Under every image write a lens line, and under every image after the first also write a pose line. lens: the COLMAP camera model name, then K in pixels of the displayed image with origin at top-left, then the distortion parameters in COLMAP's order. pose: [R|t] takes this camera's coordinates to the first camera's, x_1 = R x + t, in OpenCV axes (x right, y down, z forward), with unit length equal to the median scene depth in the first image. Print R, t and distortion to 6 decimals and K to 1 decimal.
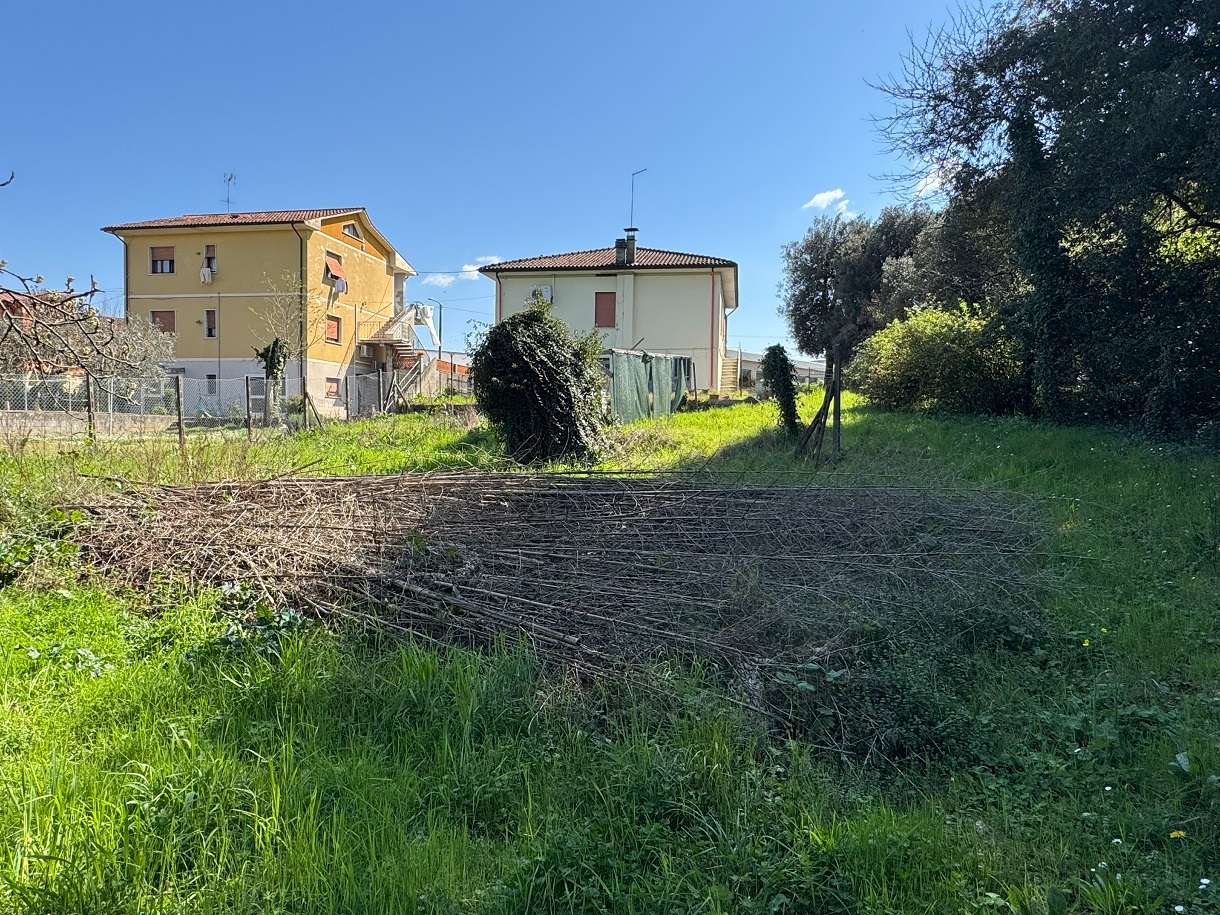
lens RADIAL K [[756.9, 0, 610.0], [0, 756.9, 457.5], [0, 0, 1]] dist [-0.002651, -0.000556]
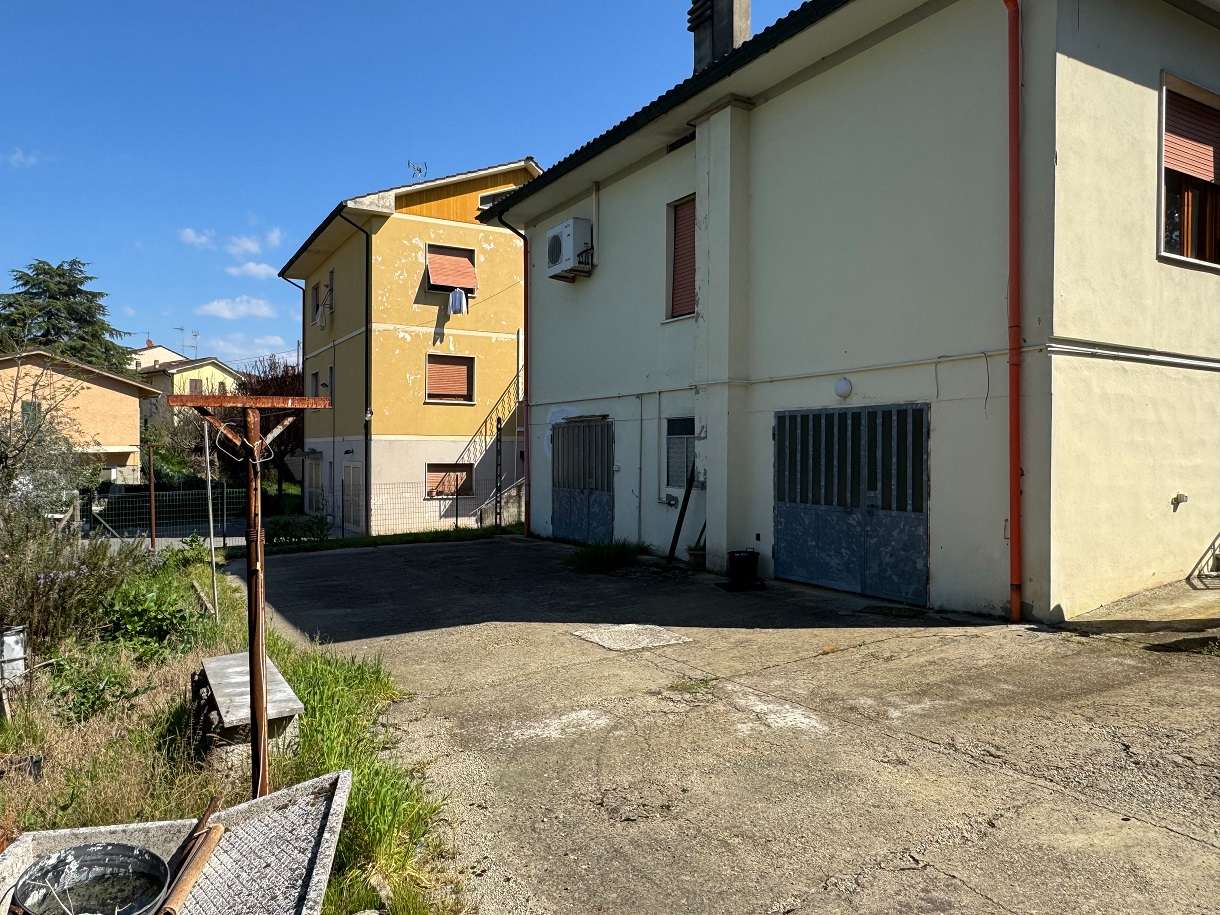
lens RADIAL K [[839.5, 0, 610.0], [0, 839.5, 457.5], [0, 0, 1]] dist [0.006427, -0.004973]
pose [[0.647065, -0.006045, -0.762411, 0.206475], [-0.026549, 0.999184, -0.030454, -0.096829], [0.761972, 0.039947, 0.646377, 0.705057]]
